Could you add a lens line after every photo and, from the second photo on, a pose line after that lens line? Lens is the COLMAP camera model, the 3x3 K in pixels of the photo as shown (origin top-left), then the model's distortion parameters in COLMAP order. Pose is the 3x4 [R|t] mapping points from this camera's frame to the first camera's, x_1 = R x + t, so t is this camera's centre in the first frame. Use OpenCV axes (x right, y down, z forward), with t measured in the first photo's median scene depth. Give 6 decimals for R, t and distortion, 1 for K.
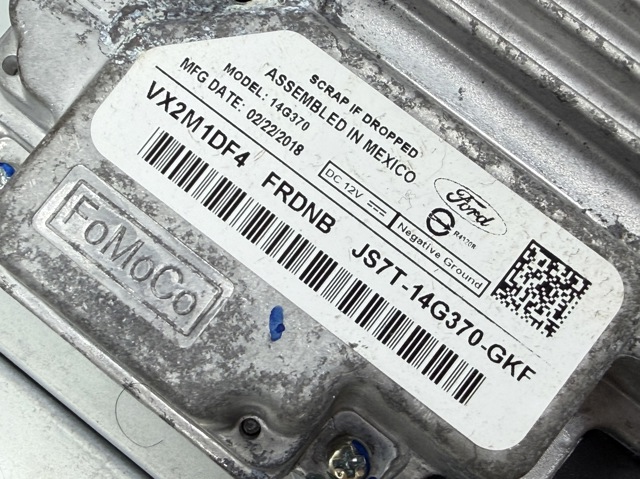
lens RADIAL K [[1066.0, 0, 321.2], [0, 1066.0, 241.0], [0, 0, 1]] dist [0.015821, 0.000000]
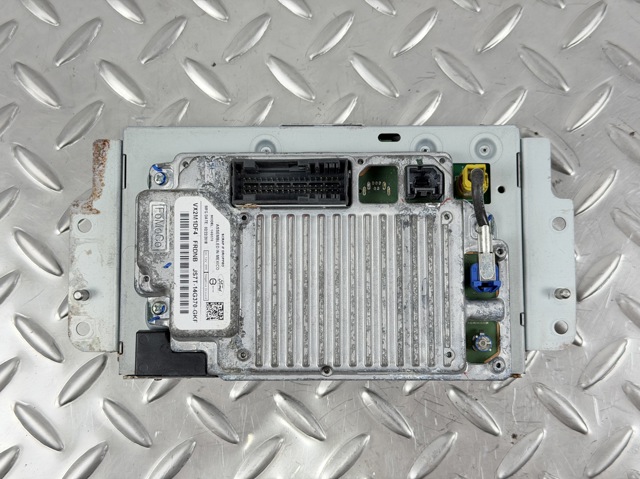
lens RADIAL K [[895.2, 0, 320.9], [0, 895.2, 237.4], [0, 0, 1]] dist [0.105899, 0.000000]
pose [[0.622373, 0.782108, -0.030971, 0.337243], [-0.782129, 0.622954, 0.014255, -0.485014], [0.030442, 0.015352, 0.999419, -2.357100]]
